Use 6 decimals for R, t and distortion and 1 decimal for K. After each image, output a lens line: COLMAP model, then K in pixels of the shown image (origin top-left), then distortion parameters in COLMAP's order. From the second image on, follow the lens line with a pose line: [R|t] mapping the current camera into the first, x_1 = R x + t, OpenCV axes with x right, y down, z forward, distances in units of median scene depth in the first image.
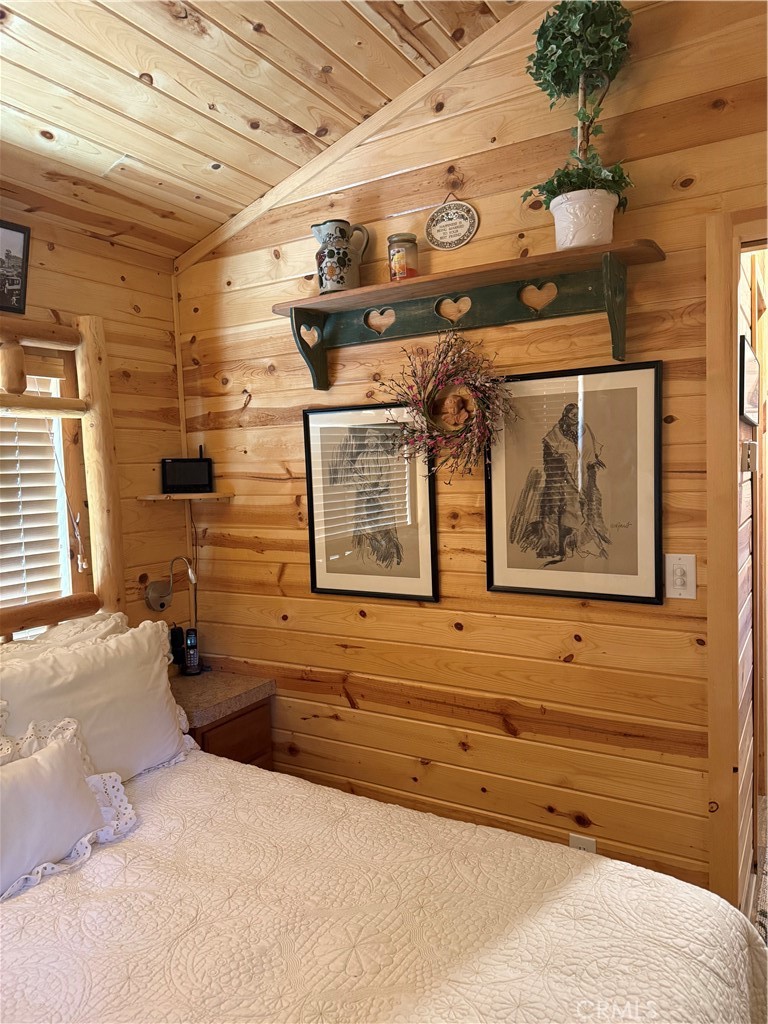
lens RADIAL K [[733.6, 0, 382.2], [0, 733.6, 509.7], [0, 0, 1]] dist [0.008686, -0.009021]
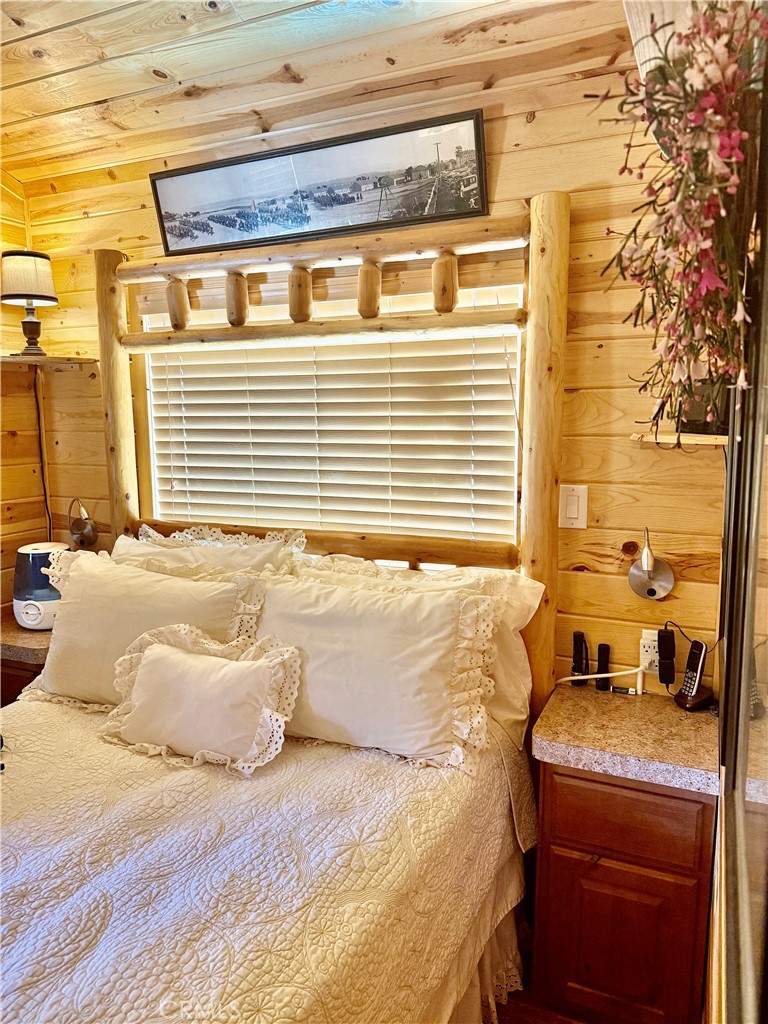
lens RADIAL K [[733.6, 0, 382.2], [0, 733.6, 509.7], [0, 0, 1]] dist [0.008686, -0.009021]
pose [[0.103044, 0.165860, -0.980751, 0.427337], [-0.060105, 0.985236, 0.160304, -0.054103], [0.992859, 0.042430, 0.111491, 0.813763]]
